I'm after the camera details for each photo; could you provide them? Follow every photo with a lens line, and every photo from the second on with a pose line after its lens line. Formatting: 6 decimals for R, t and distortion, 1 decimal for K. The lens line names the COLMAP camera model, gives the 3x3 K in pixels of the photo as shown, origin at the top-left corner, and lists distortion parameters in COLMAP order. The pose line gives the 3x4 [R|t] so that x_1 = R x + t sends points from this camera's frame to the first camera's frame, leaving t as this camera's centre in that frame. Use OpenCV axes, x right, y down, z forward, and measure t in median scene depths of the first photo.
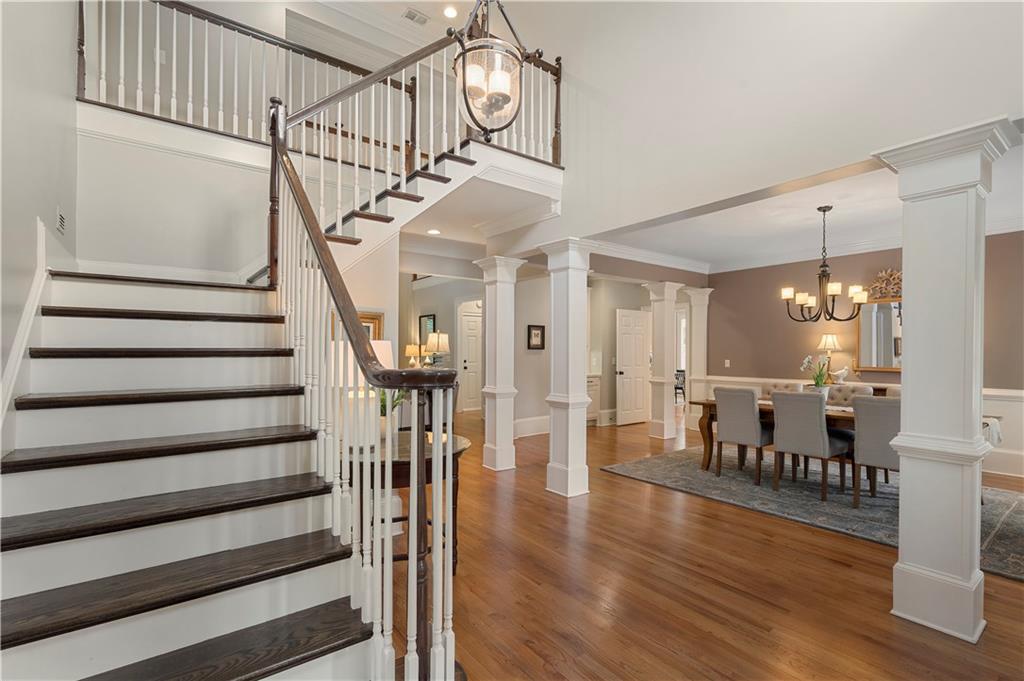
lens RADIAL K [[466.1, 0, 503.8], [0, 466.1, 352.2], [0, 0, 1]] dist [-0.004759, 0.000603]
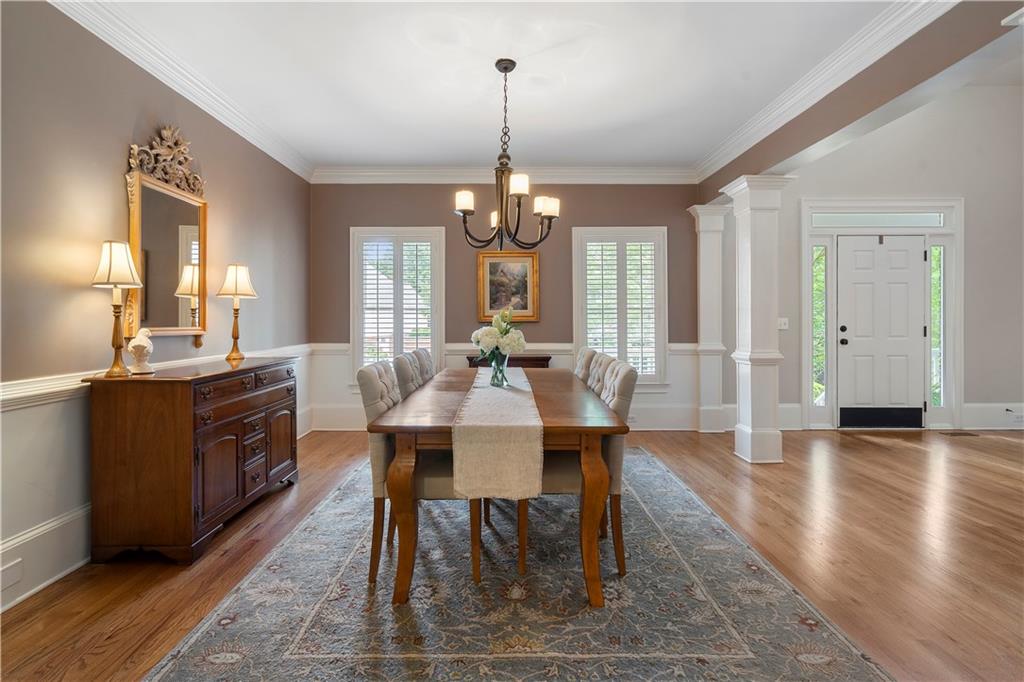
lens RADIAL K [[518.0, 0, 506.5], [0, 518.0, 318.4], [0, 0, 1]] dist [0.019620, -0.001416]
pose [[-0.805089, -0.002080, 0.593150, 0.195132], [0.000338, 0.999992, 0.003966, 0.018410], [-0.593153, 0.003393, -0.805082, 1.108513]]
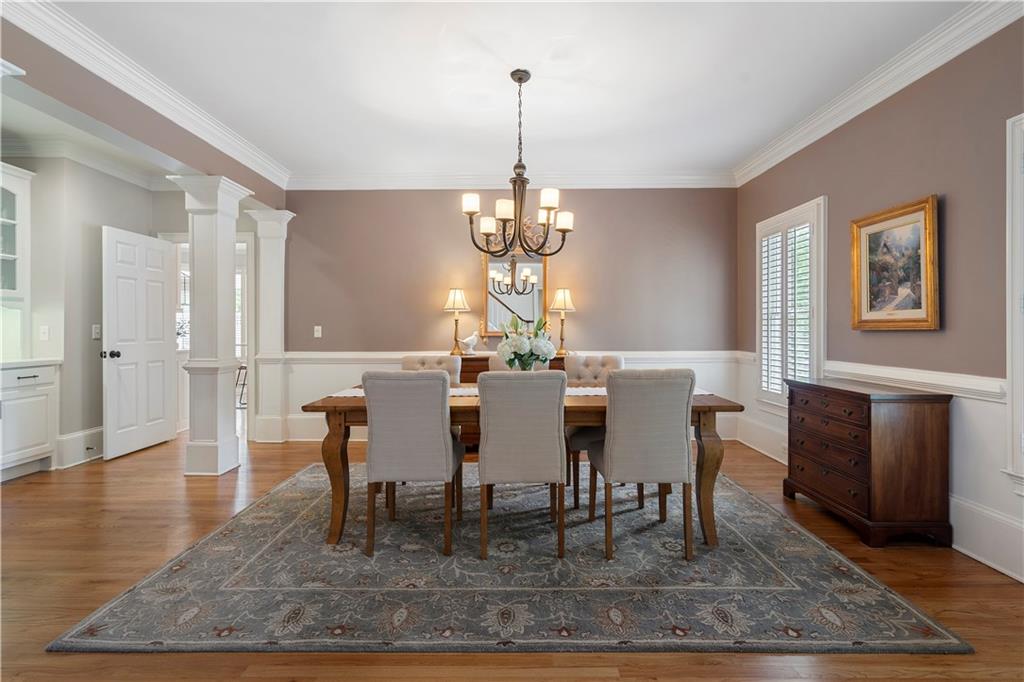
lens RADIAL K [[493.8, 0, 507.8], [0, 493.8, 325.8], [0, 0, 1]] dist [-0.002954, 0.000460]
pose [[0.598545, -0.001056, 0.801088, 0.101215], [0.005447, 0.999981, -0.002752, 0.022243], [-0.801071, 0.006010, 0.598540, 0.435588]]
